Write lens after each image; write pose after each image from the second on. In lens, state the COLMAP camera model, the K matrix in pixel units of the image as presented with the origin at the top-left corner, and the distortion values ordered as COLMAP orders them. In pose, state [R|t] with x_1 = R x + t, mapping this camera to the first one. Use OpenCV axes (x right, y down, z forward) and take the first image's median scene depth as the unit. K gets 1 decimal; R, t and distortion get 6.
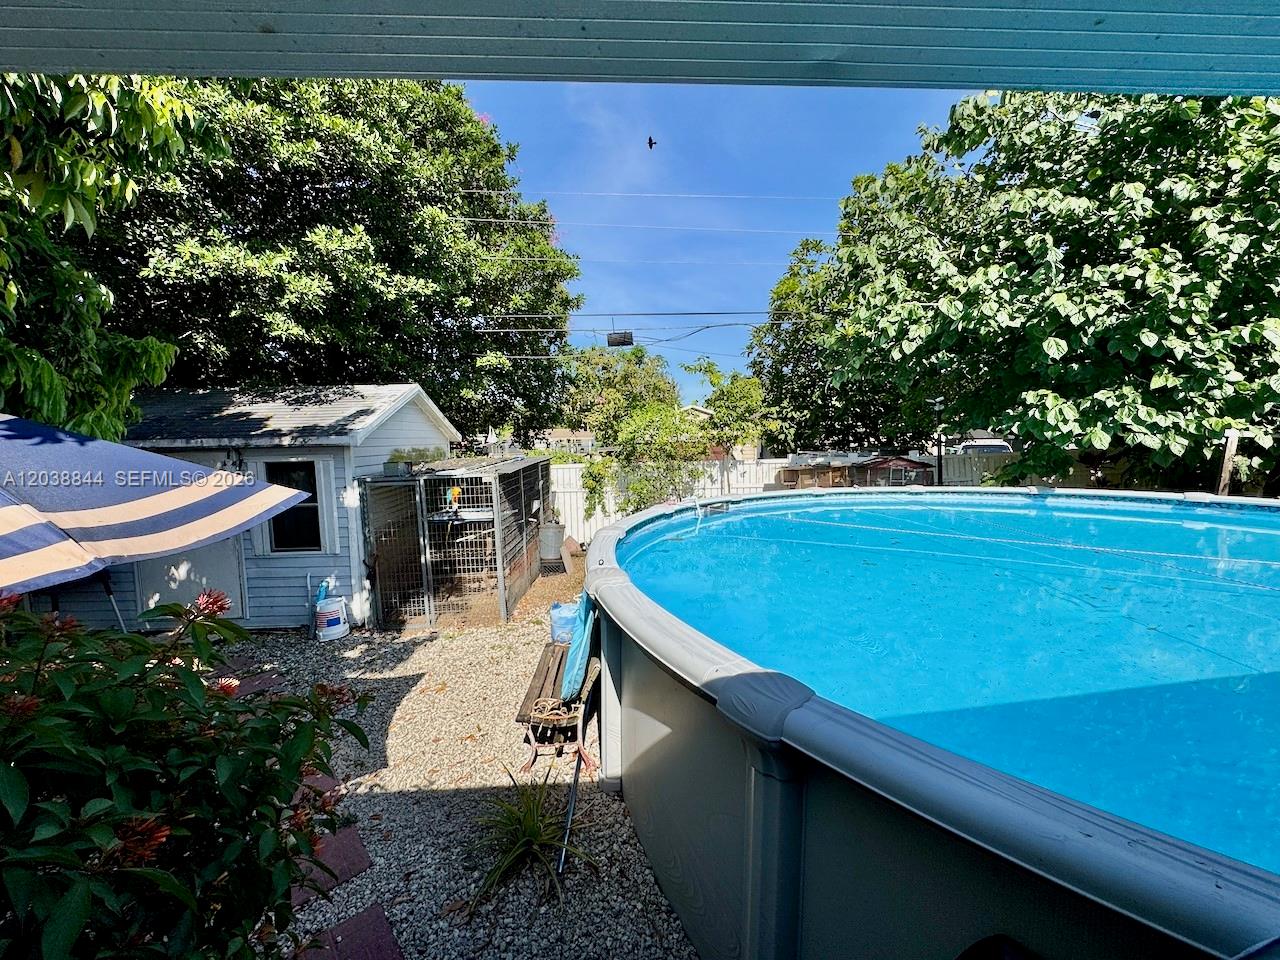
lens RADIAL K [[511.2, 0, 640.7], [0, 511.2, 484.2], [0, 0, 1]] dist [-0.002391, -0.000032]
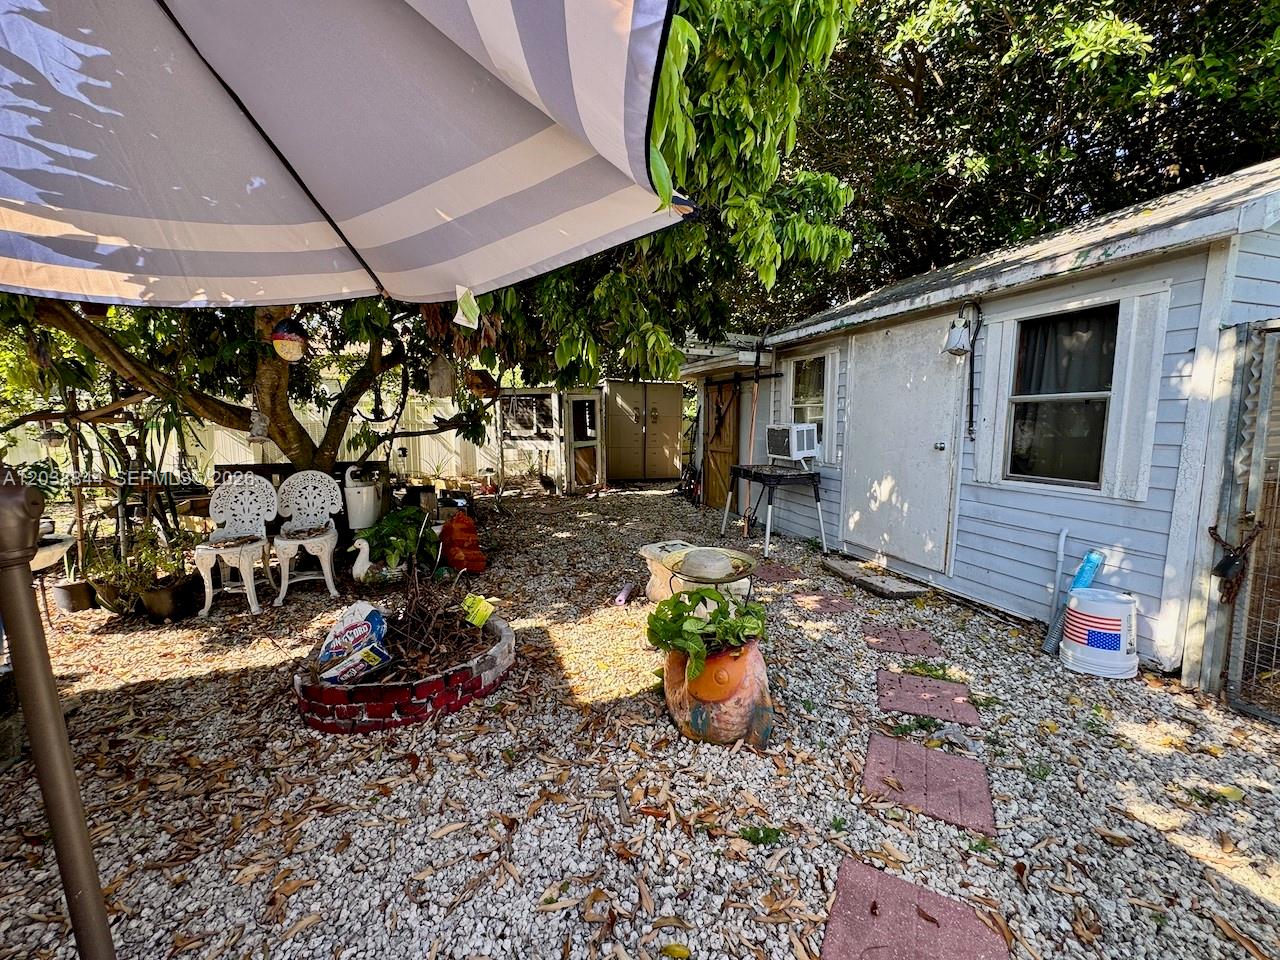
lens RADIAL K [[511.2, 0, 640.0], [0, 511.2, 481.0], [0, 0, 1]] dist [-0.002391, -0.000032]
pose [[0.284464, 0.133192, -0.949389, -0.288663], [-0.087950, 0.989752, 0.112502, 0.106056], [0.954644, 0.051496, 0.293263, 0.435659]]
